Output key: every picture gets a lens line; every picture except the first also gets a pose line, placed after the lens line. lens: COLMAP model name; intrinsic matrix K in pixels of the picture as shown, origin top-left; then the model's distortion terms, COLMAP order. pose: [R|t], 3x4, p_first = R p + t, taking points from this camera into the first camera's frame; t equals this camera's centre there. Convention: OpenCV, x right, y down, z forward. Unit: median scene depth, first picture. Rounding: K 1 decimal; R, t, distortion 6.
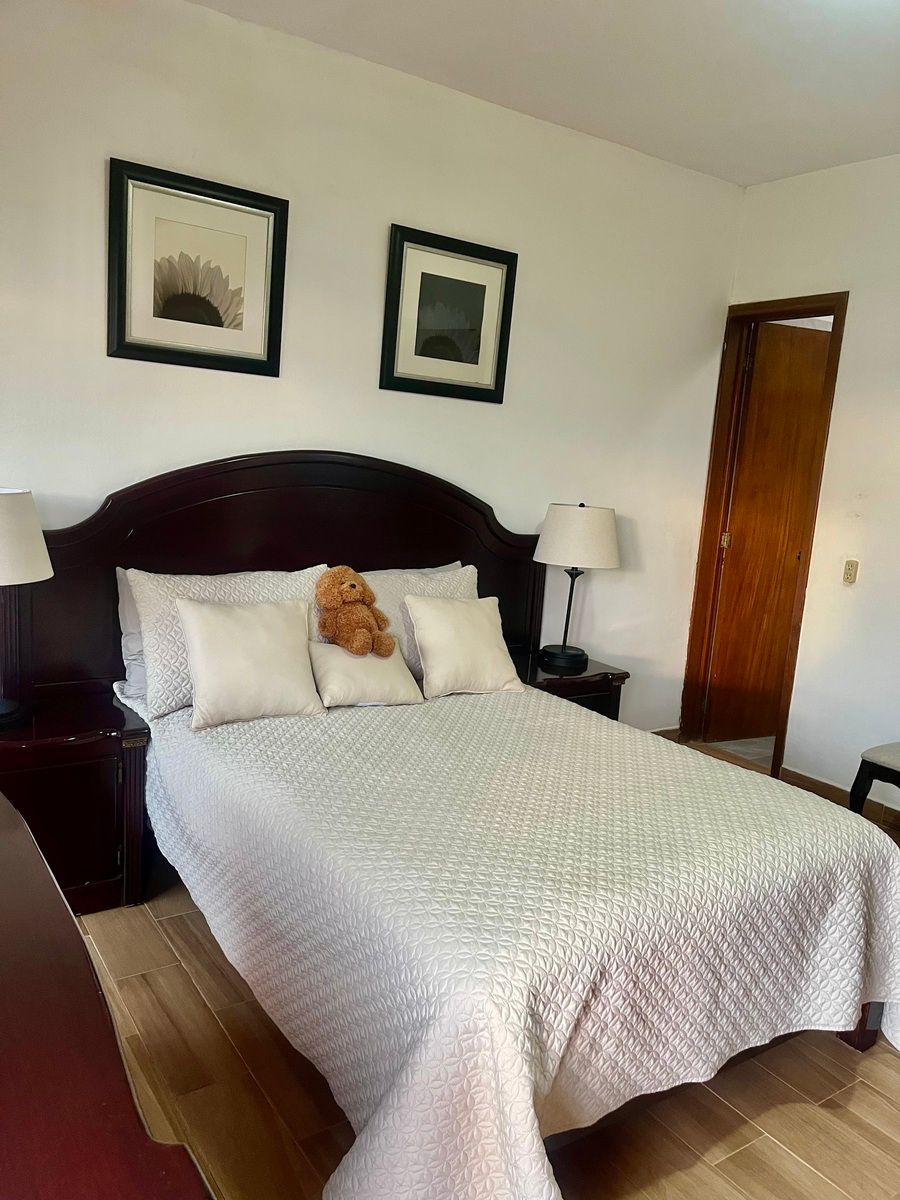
lens RADIAL K [[911.6, 0, 447.8], [0, 911.6, 611.3], [0, 0, 1]] dist [0.066134, -0.078136]
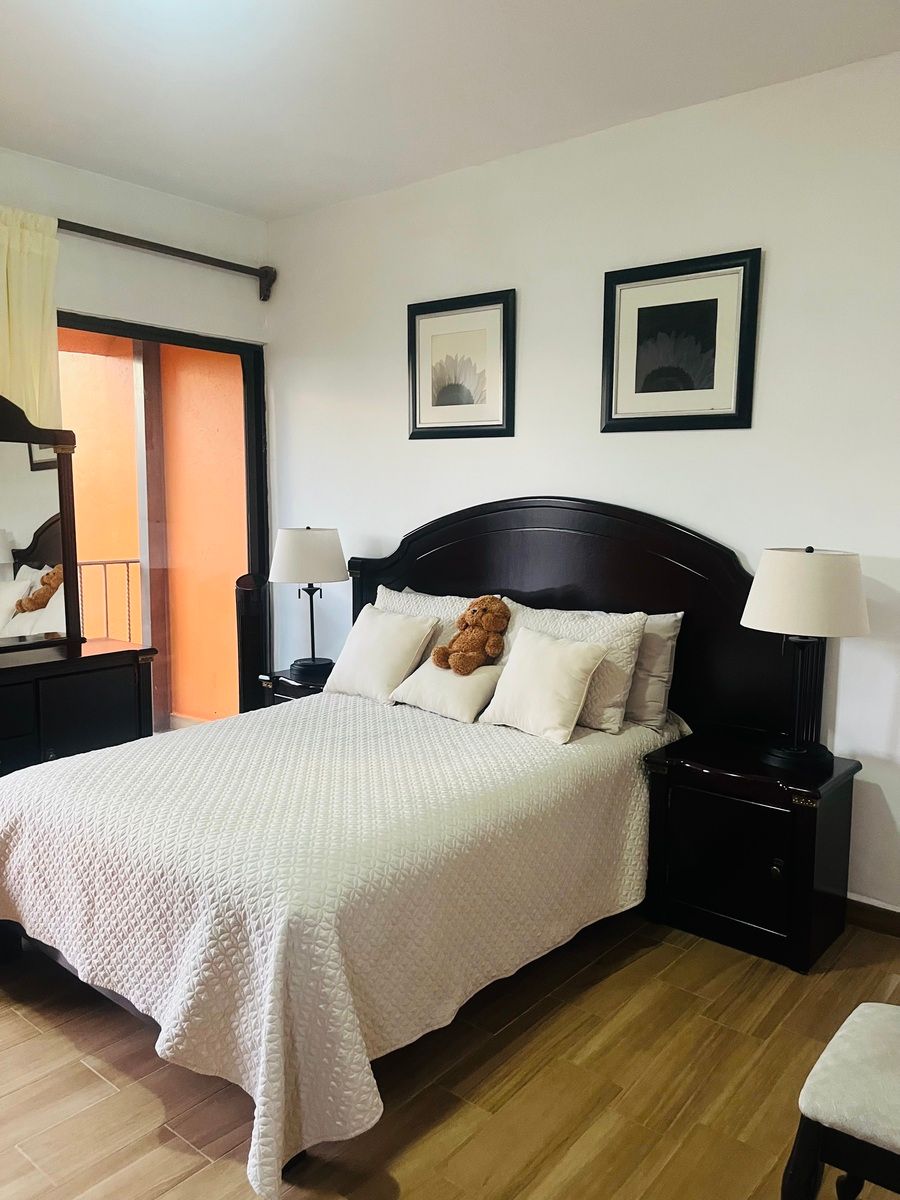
lens RADIAL K [[911.6, 0, 447.8], [0, 911.6, 611.3], [0, 0, 1]] dist [0.066134, -0.078136]
pose [[0.268511, 0.060178, -0.961395, 0.928665], [-0.159867, 0.986990, 0.017130, -0.040926], [0.949918, 0.149096, 0.274638, 0.631594]]
